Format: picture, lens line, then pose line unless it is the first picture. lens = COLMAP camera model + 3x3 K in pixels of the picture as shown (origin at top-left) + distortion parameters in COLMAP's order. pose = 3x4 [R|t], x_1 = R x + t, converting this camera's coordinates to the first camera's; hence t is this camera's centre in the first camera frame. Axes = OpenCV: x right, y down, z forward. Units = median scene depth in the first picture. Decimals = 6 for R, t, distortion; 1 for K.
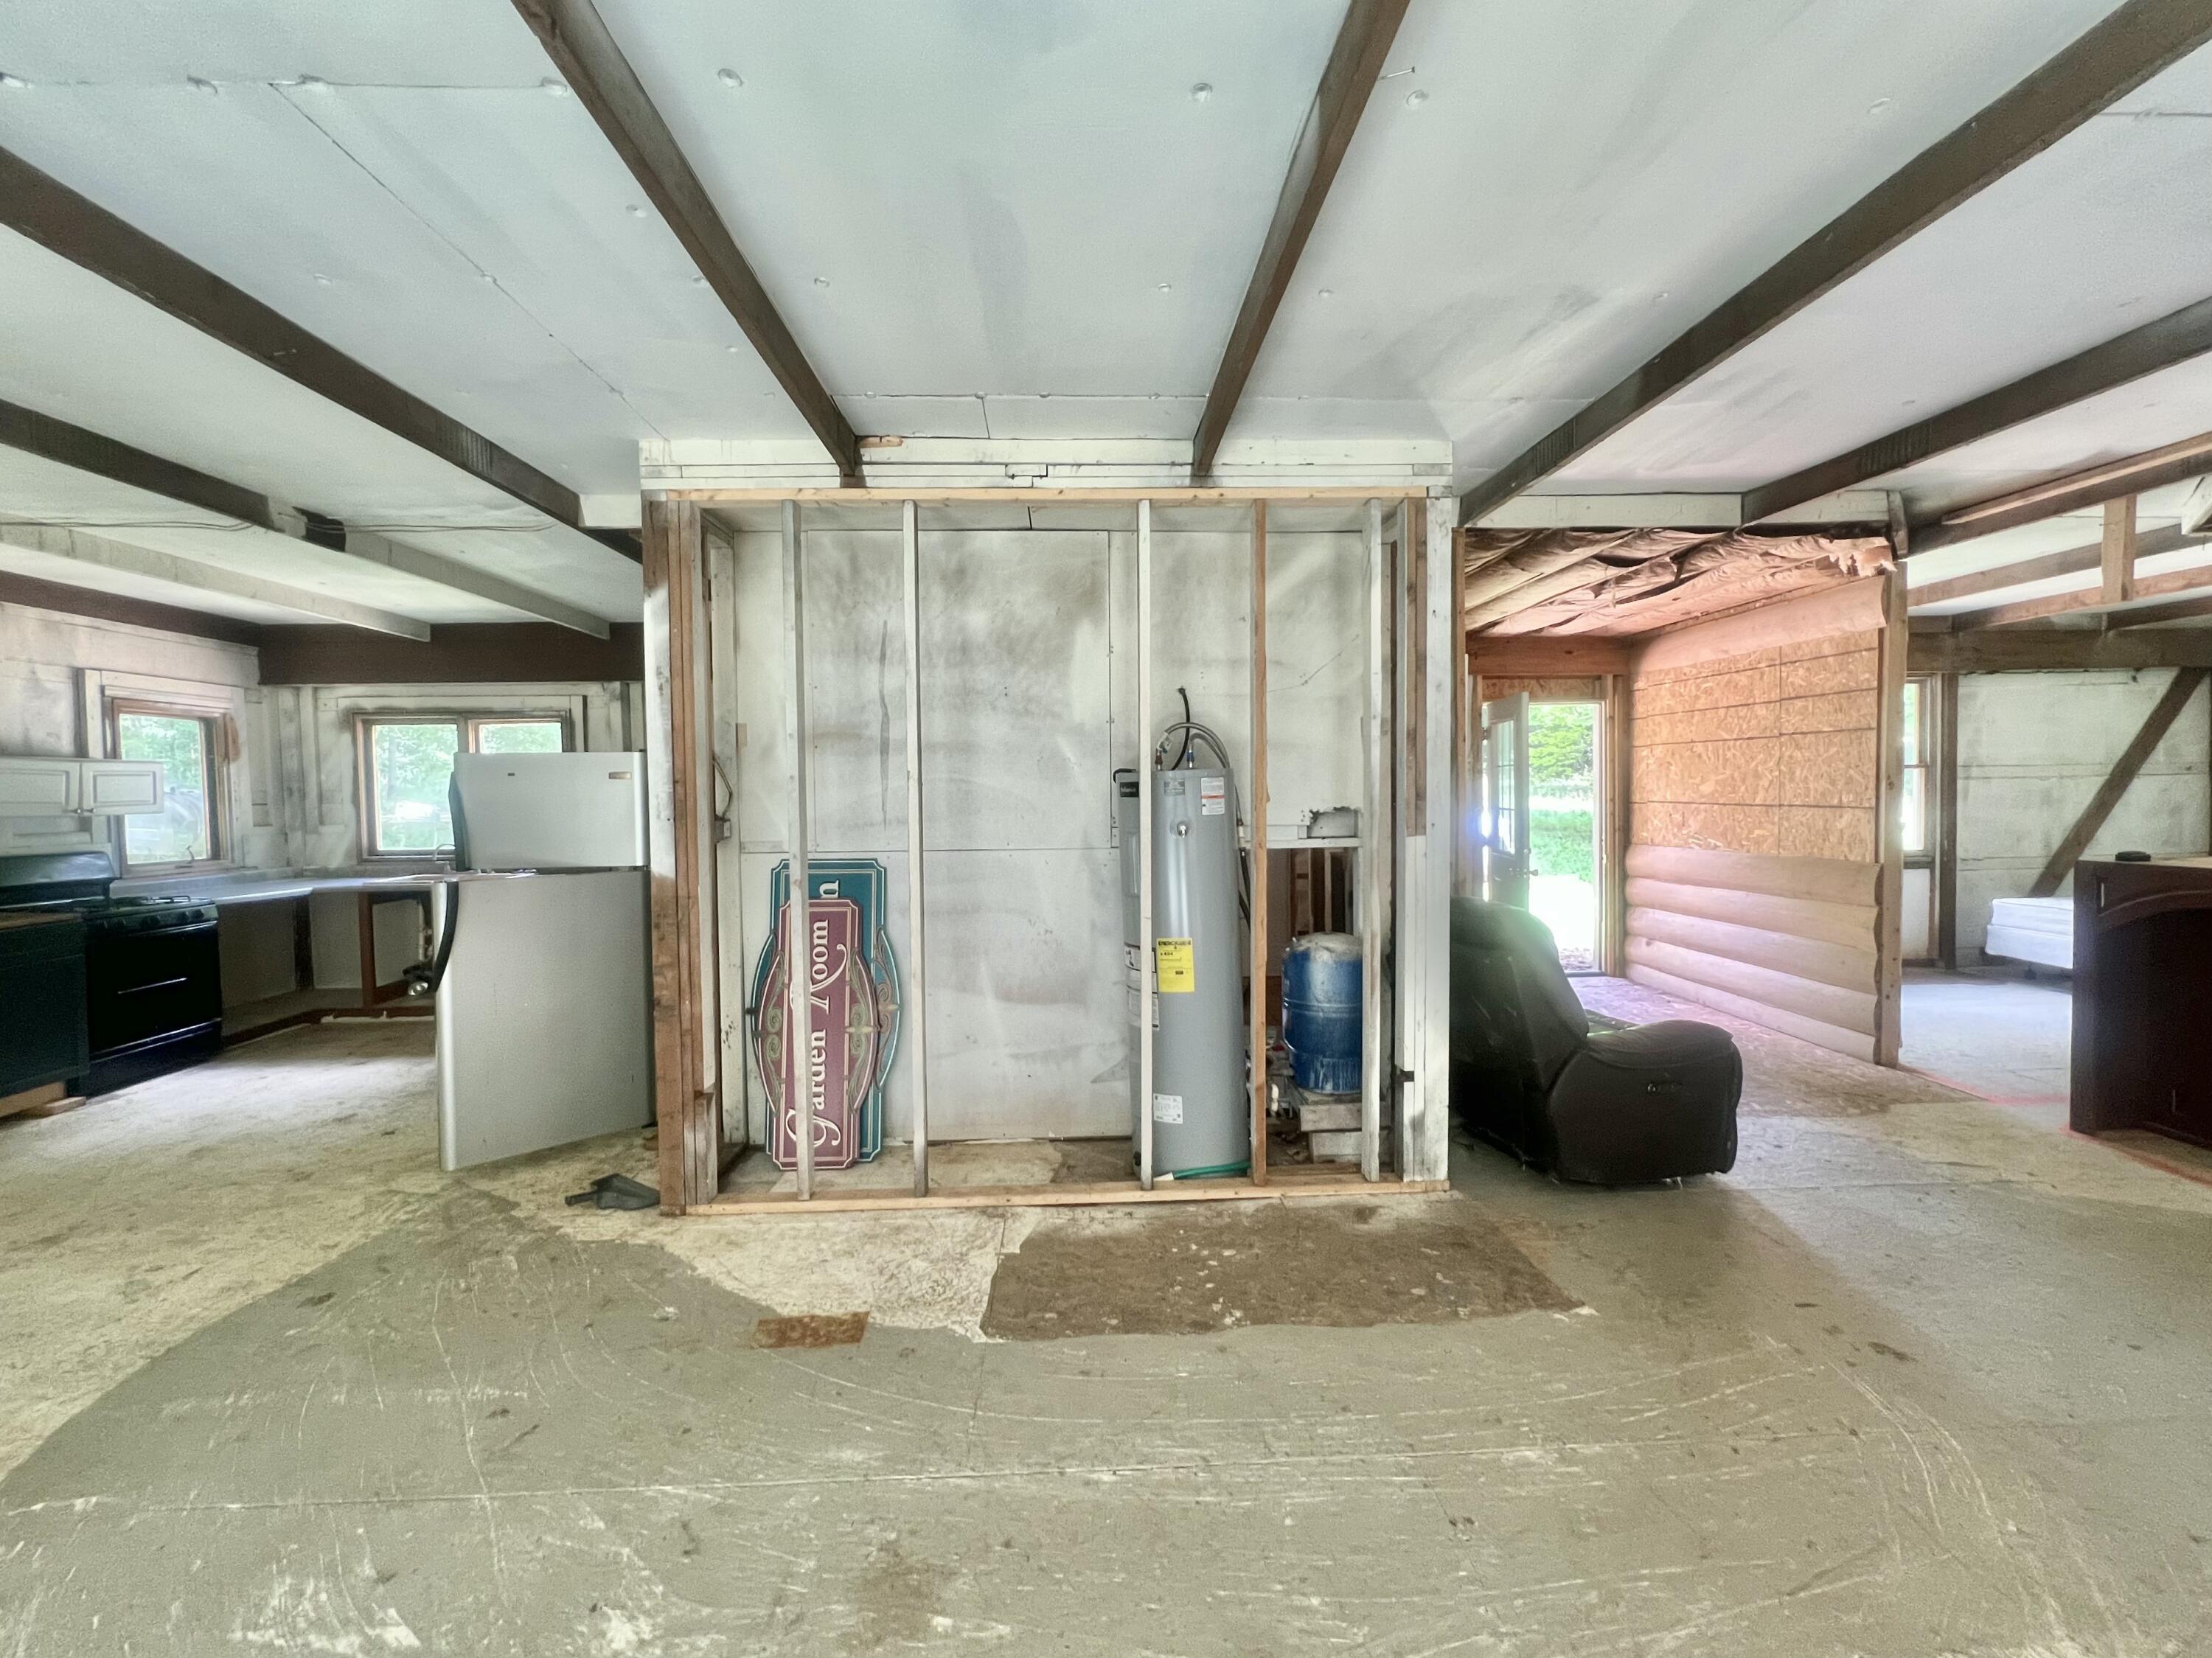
lens RADIAL K [[914.1, 0, 1102.8], [0, 914.1, 825.6], [0, 0, 1]] dist [0.000498, 0.000140]
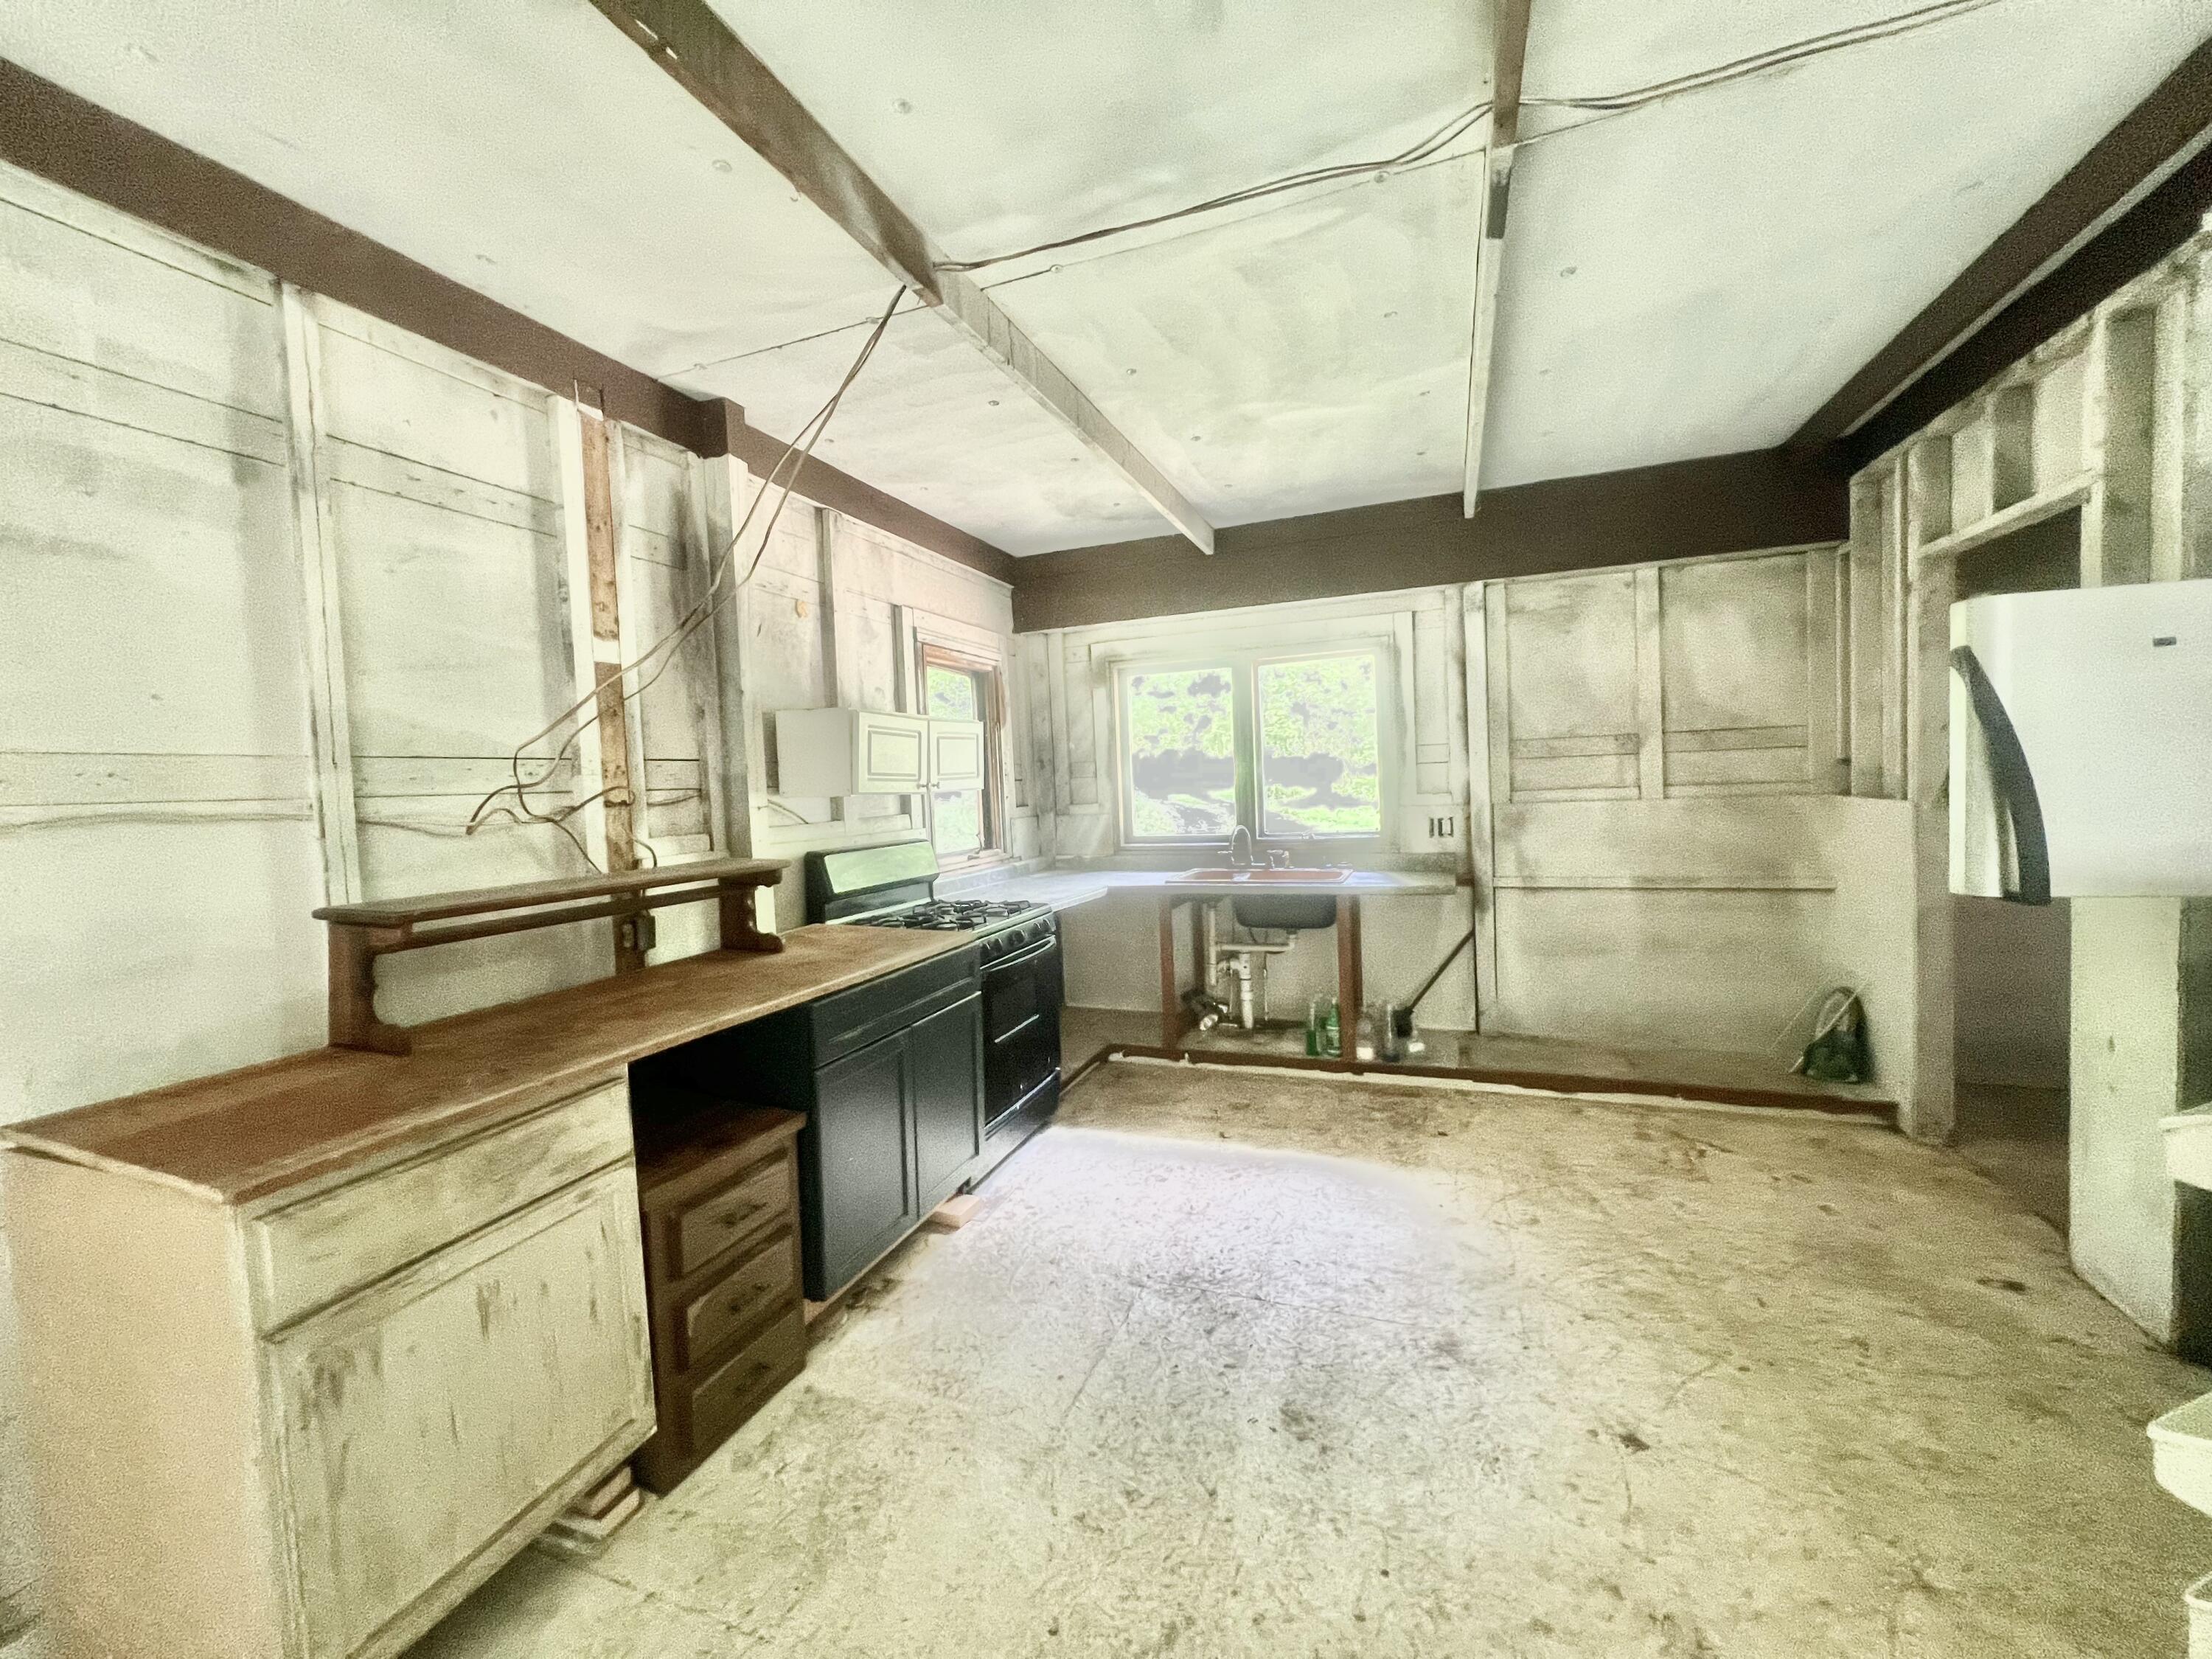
lens RADIAL K [[885.5, 0, 1100.8], [0, 885.5, 827.6], [0, 0, 1]] dist [0.000137, 0.000533]
pose [[0.918681, -0.002789, -0.394991, -0.791918], [0.012072, 0.999706, 0.021019, 0.004940], [0.394817, -0.024078, 0.918444, 0.444537]]
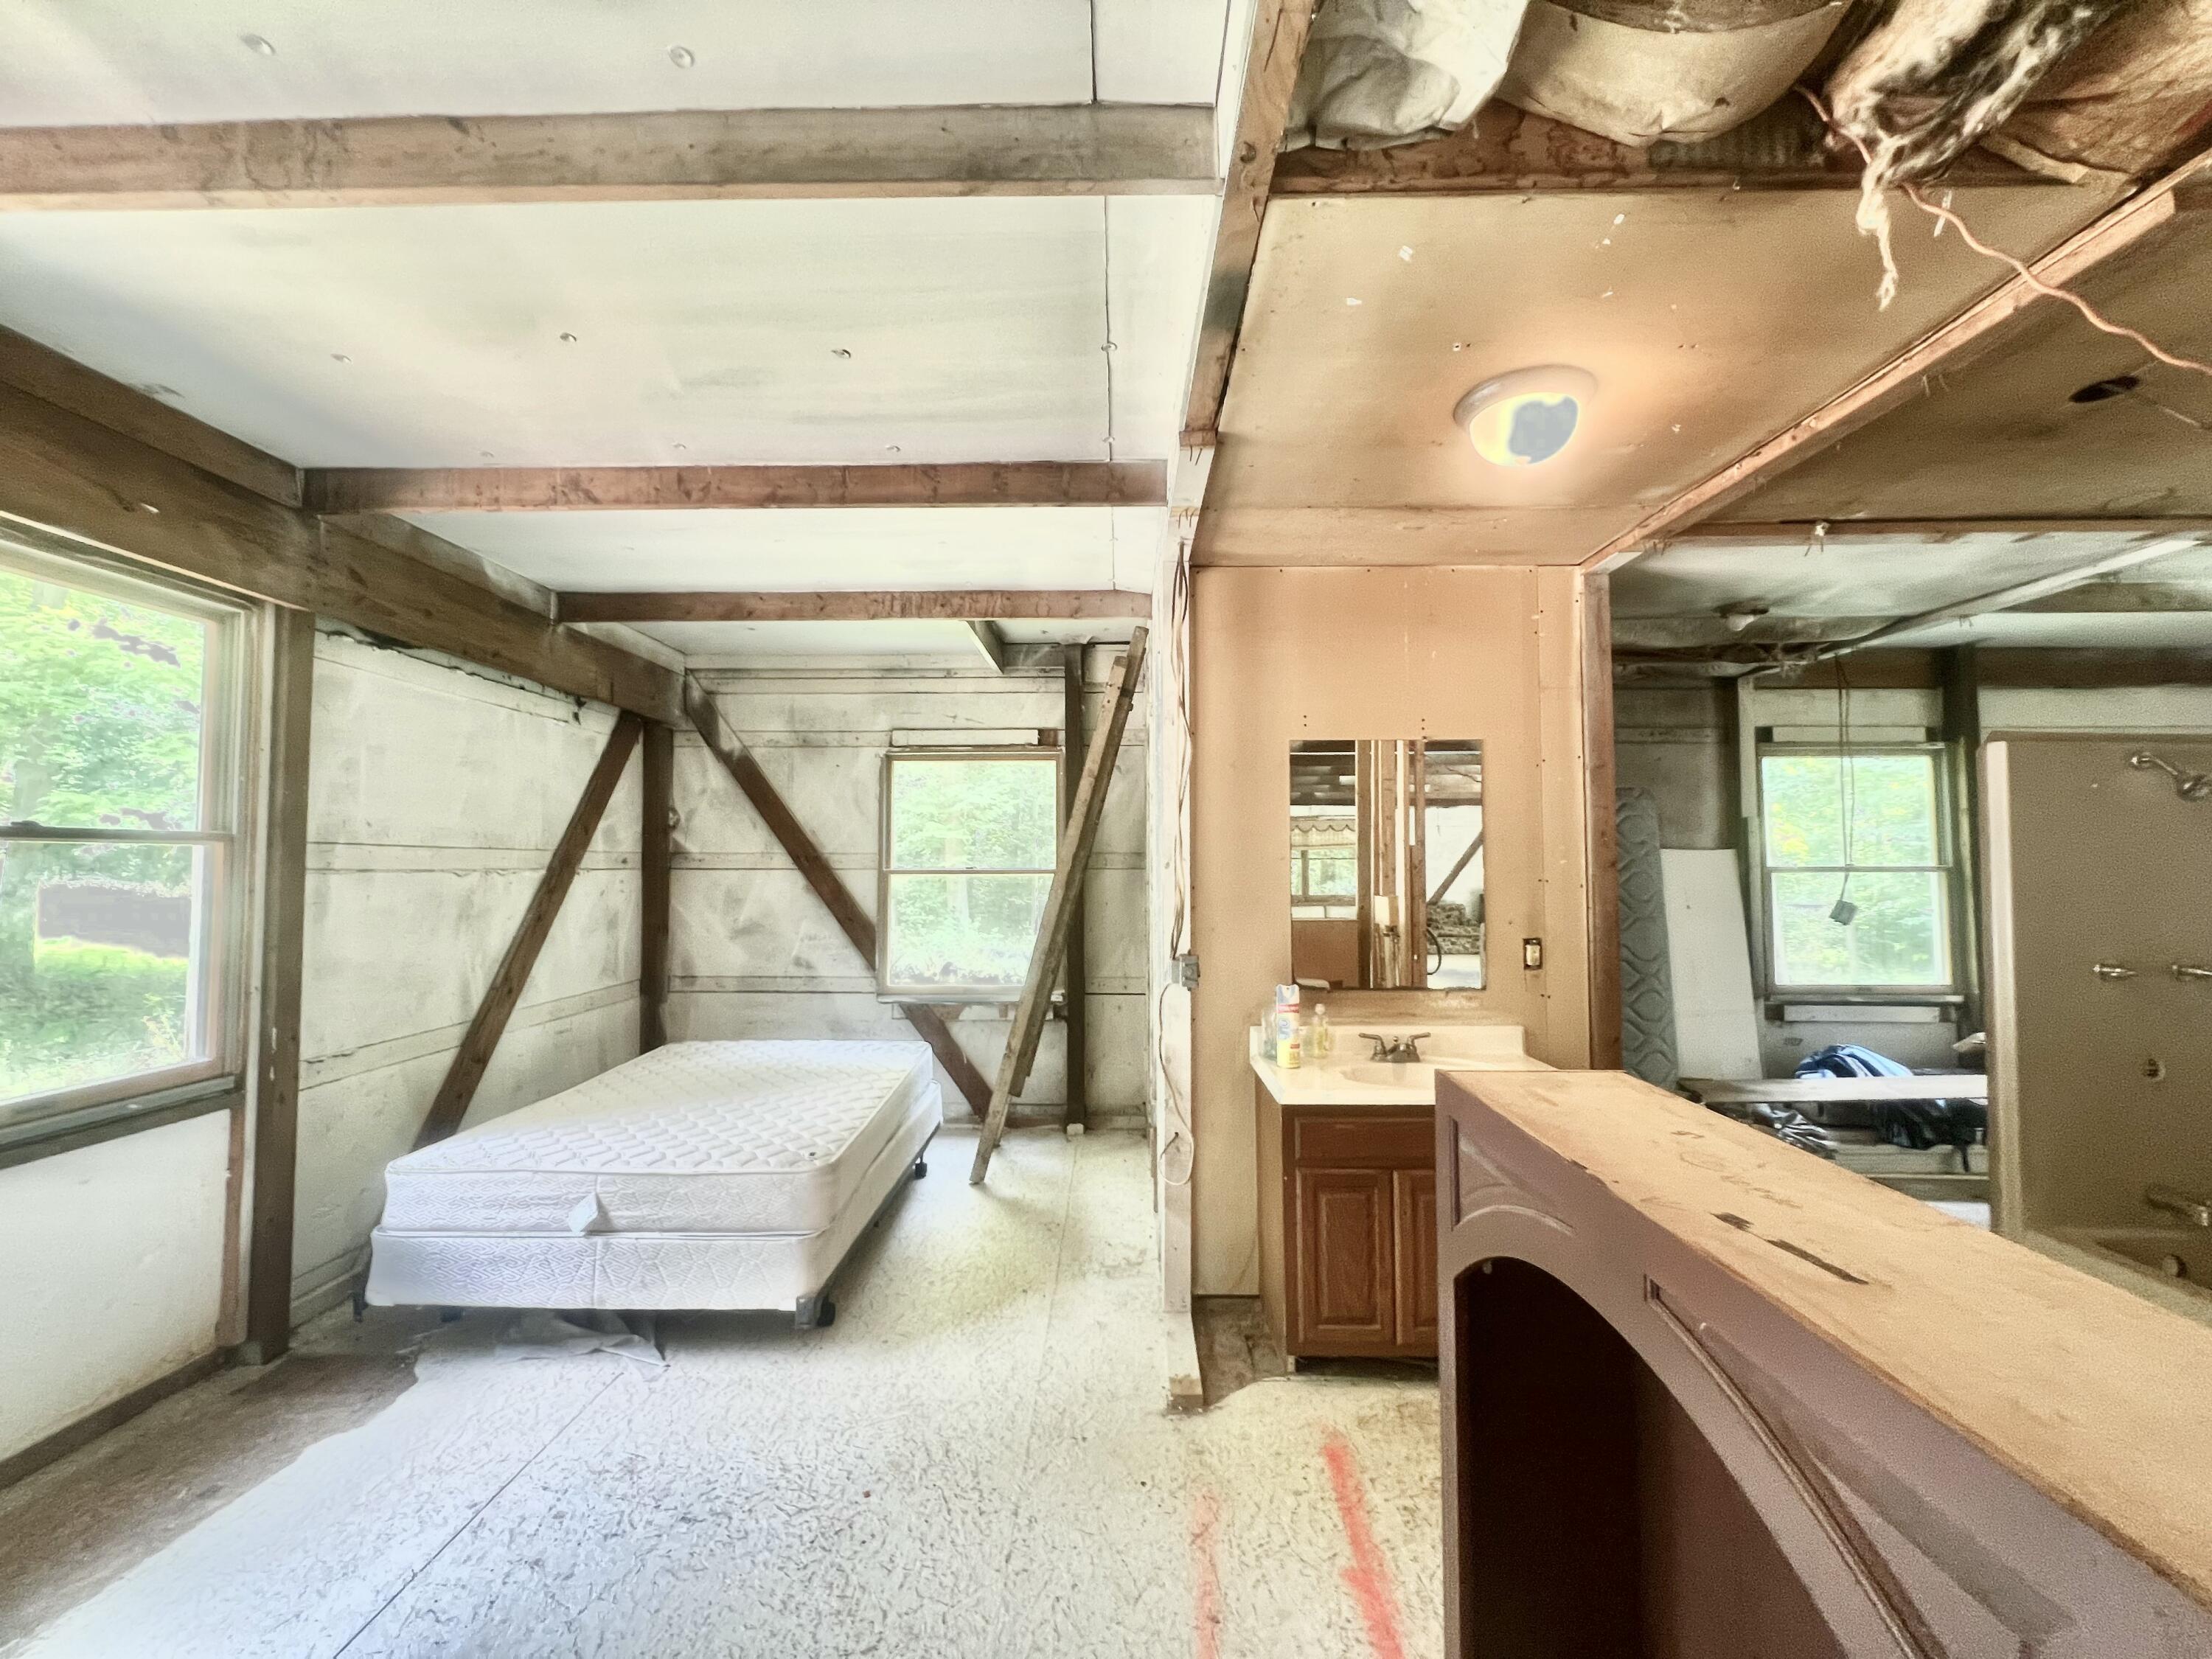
lens RADIAL K [[885.5, 0, 1100.8], [0, 885.5, 827.6], [0, 0, 1]] dist [0.000137, 0.000533]
pose [[0.061140, 0.063391, 0.996114, 0.749910], [0.037312, 0.997139, -0.065746, -0.042122], [-0.997432, 0.041187, 0.058600, 0.832186]]
